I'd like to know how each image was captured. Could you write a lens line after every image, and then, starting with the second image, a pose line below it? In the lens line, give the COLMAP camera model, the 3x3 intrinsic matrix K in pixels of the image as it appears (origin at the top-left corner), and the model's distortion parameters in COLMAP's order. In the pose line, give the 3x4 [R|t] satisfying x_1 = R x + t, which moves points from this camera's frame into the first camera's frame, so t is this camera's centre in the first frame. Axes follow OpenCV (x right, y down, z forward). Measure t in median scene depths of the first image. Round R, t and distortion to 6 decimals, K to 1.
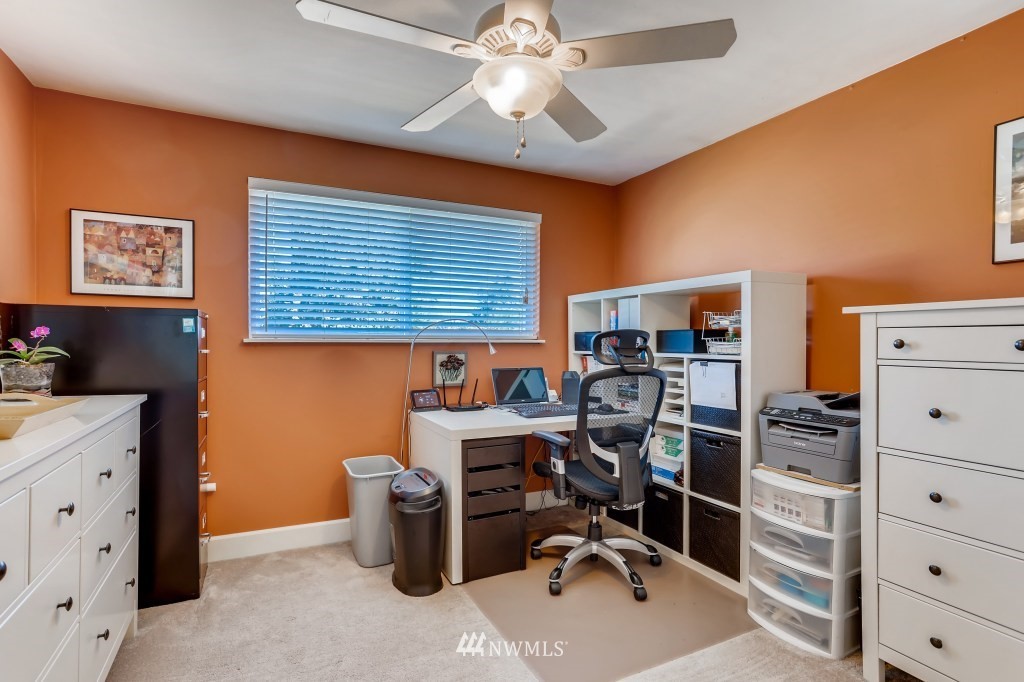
lens RADIAL K [[508.5, 0, 513.3], [0, 508.5, 342.4], [0, 0, 1]] dist [-0.016408, 0.003852]
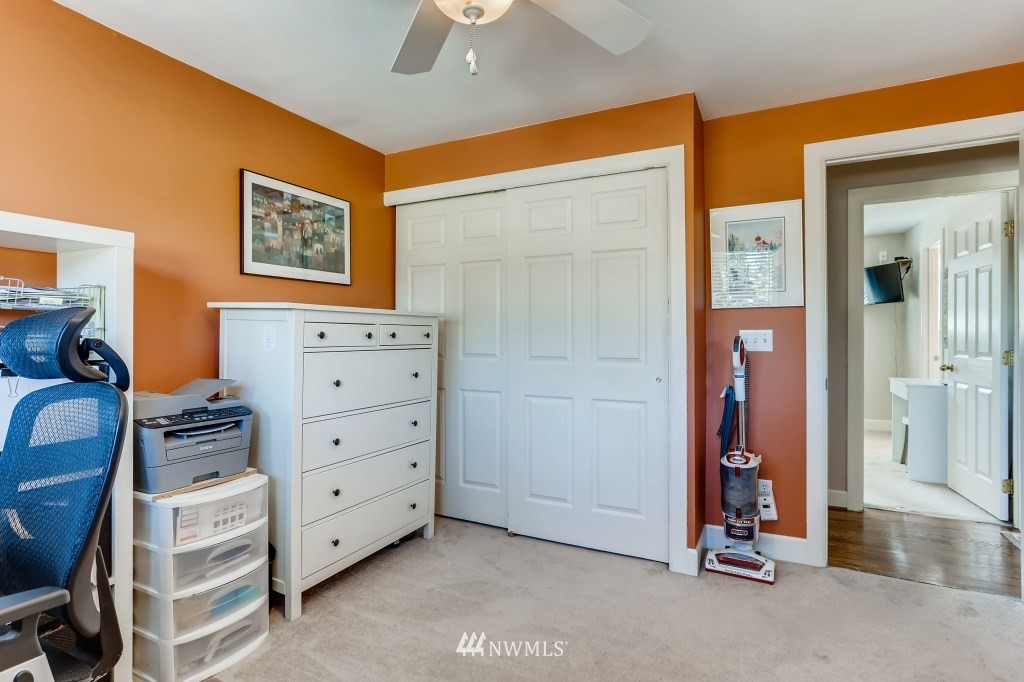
lens RADIAL K [[508.5, 0, 512.8], [0, 508.5, 337.8], [0, 0, 1]] dist [-0.016408, 0.003852]
pose [[-0.595528, 0.004246, 0.803324, -0.485744], [0.003455, 0.999990, -0.002724, 0.012691], [-0.803327, 0.001153, -0.595537, 1.140836]]
